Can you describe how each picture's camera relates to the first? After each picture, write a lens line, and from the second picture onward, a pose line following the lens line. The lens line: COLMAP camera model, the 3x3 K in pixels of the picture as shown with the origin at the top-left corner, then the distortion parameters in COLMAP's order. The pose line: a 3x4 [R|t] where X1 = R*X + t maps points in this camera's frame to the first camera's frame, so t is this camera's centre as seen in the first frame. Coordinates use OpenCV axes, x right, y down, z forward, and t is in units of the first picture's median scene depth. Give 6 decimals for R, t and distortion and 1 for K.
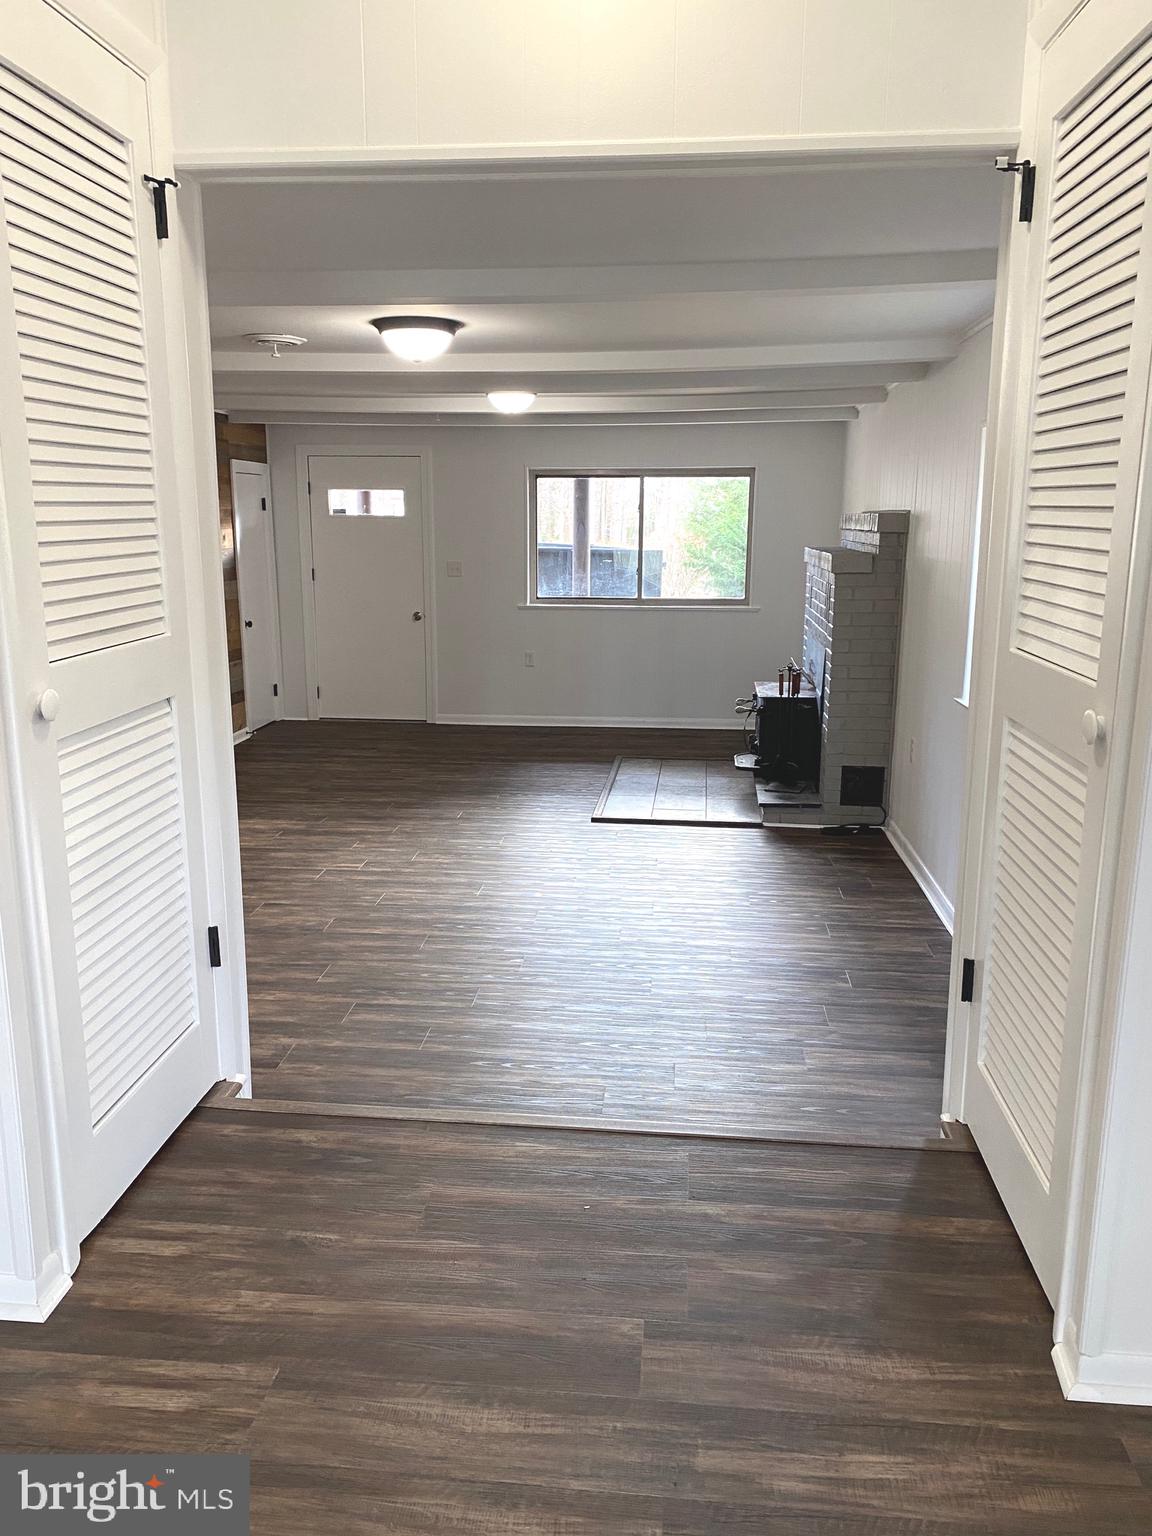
lens RADIAL K [[1155.3, 0, 570.0], [0, 1155.3, 777.6], [0, 0, 1]] dist [0.039154, -0.049968]
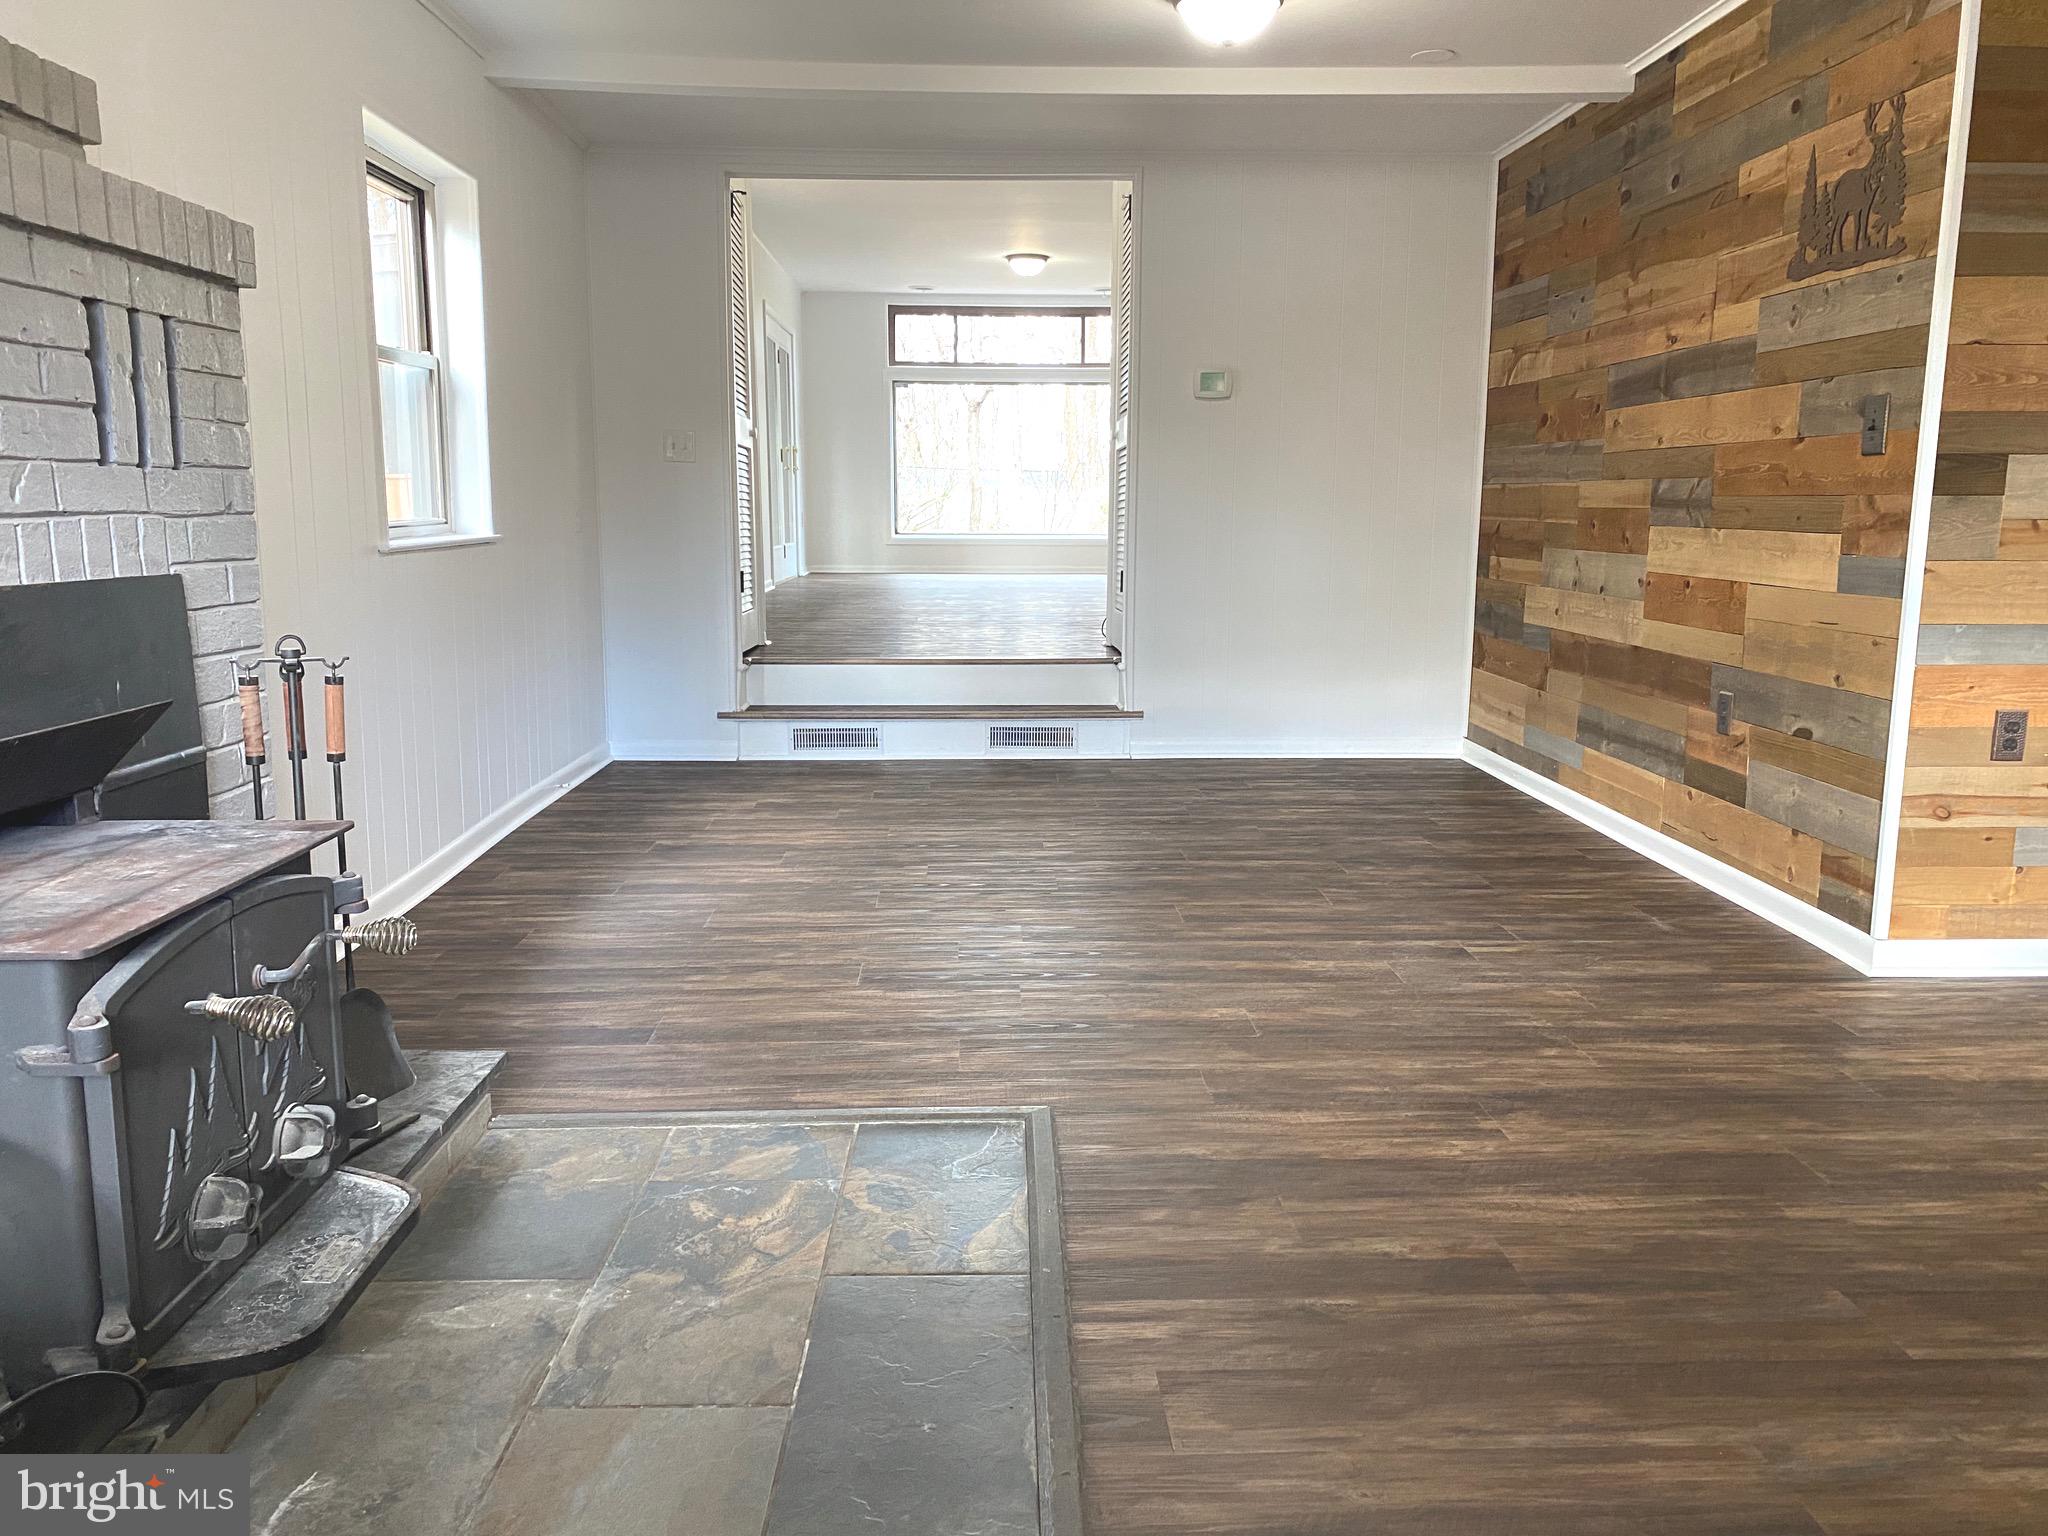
lens RADIAL K [[1540.4, 0, 1027.6], [0, 1540.4, 761.0], [0, 0, 1]] dist [0.039154, -0.049968]
pose [[-0.990475, 0.016147, -0.136739, 0.075873], [-0.036280, 0.927400, 0.372308, -0.191775], [0.132824, 0.373723, -0.917981, 1.258705]]
